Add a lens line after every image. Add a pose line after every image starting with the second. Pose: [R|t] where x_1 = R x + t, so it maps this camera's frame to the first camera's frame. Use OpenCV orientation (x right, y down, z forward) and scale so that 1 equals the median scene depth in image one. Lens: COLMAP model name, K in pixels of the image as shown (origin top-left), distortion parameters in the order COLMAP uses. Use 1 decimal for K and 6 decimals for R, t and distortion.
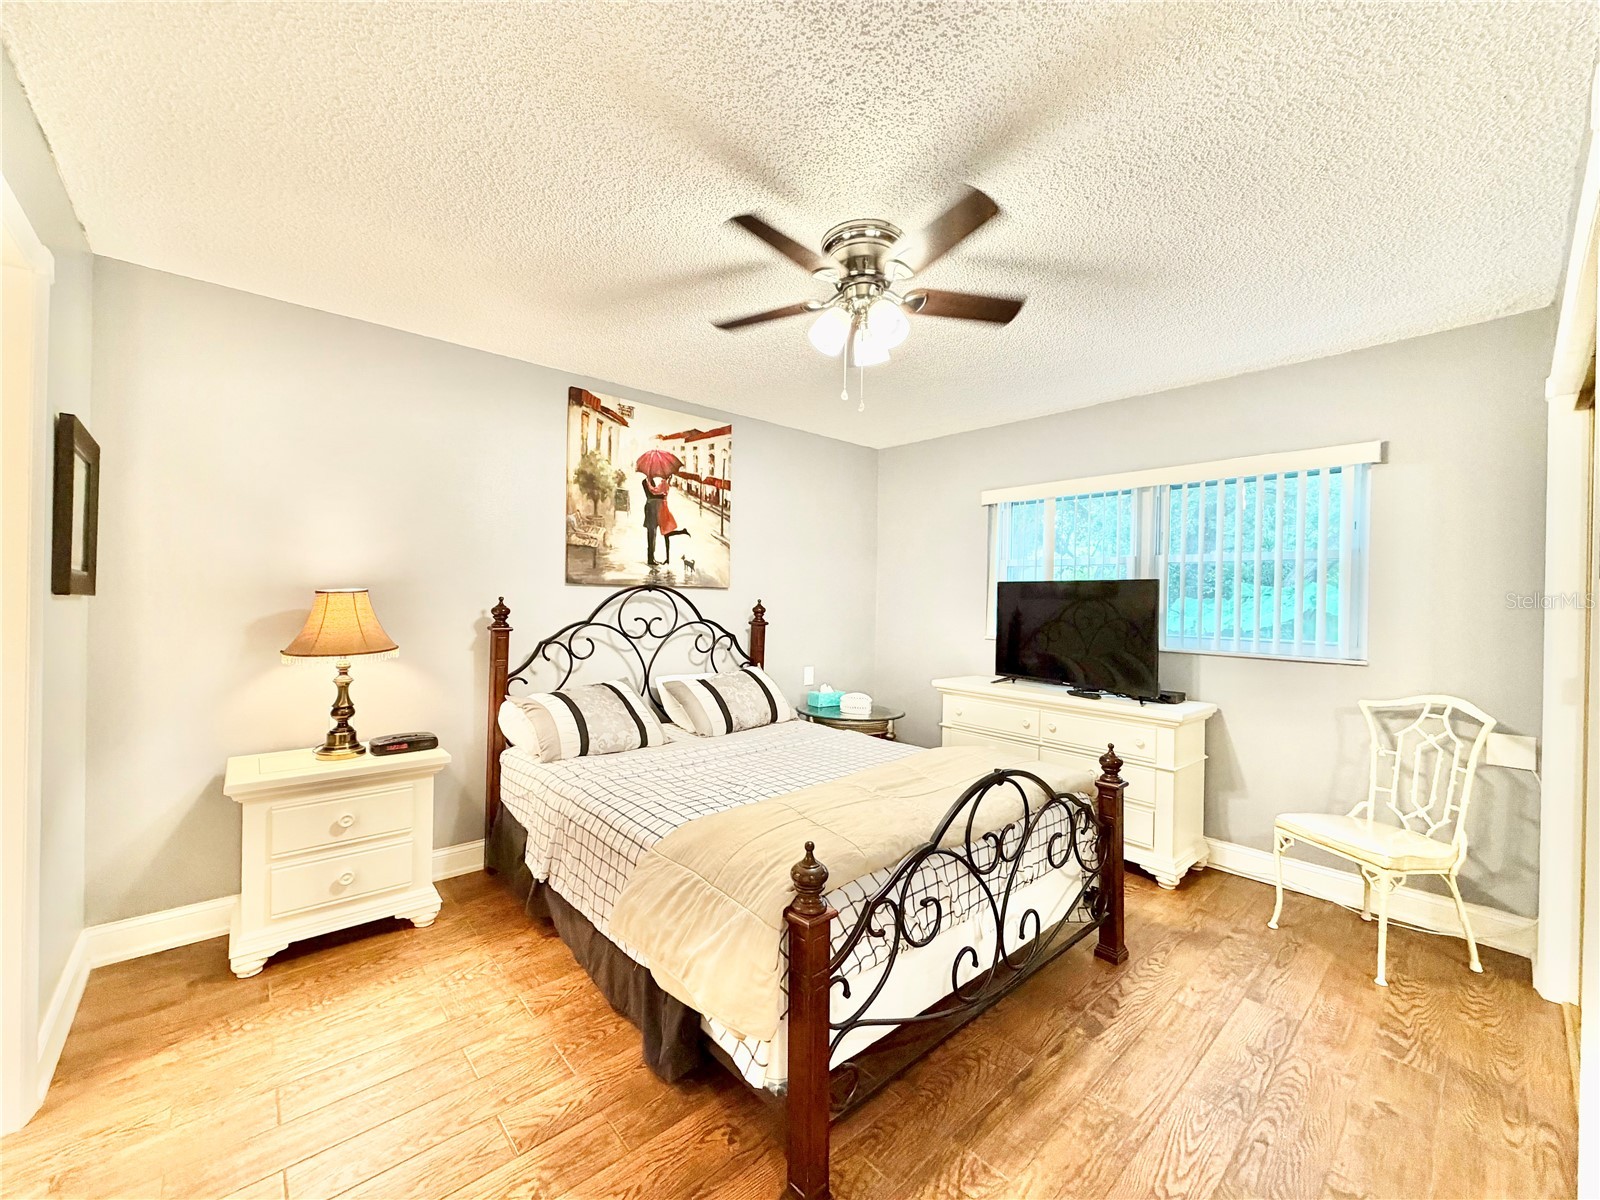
lens RADIAL K [[640.5, 0, 796.4], [0, 640.5, 596.1], [0, 0, 1]] dist [-0.000307, -0.000076]
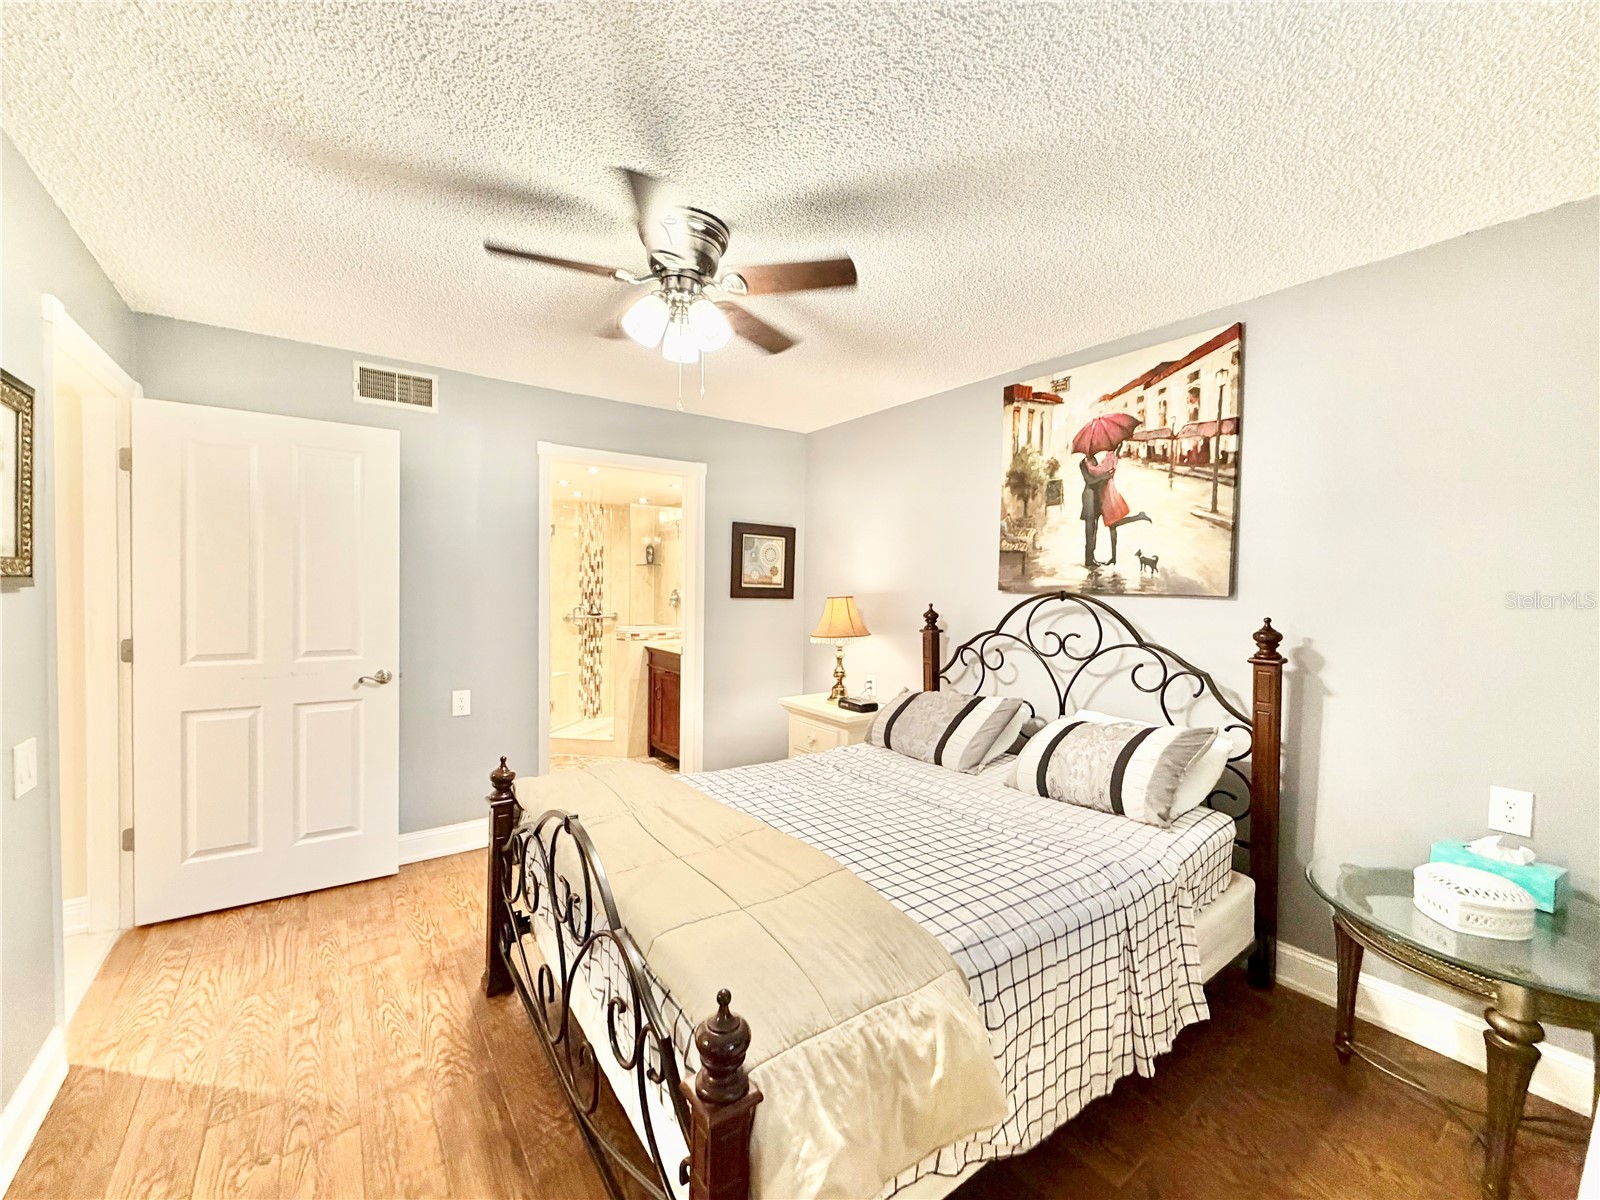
lens RADIAL K [[640.5, 0, 796.4], [0, 640.5, 596.1], [0, 0, 1]] dist [-0.000307, -0.000076]
pose [[-0.095930, 0.002436, -0.995385, 0.594986], [-0.013340, 0.999904, 0.003733, -0.011057], [0.995299, 0.013636, -0.095888, 0.728141]]
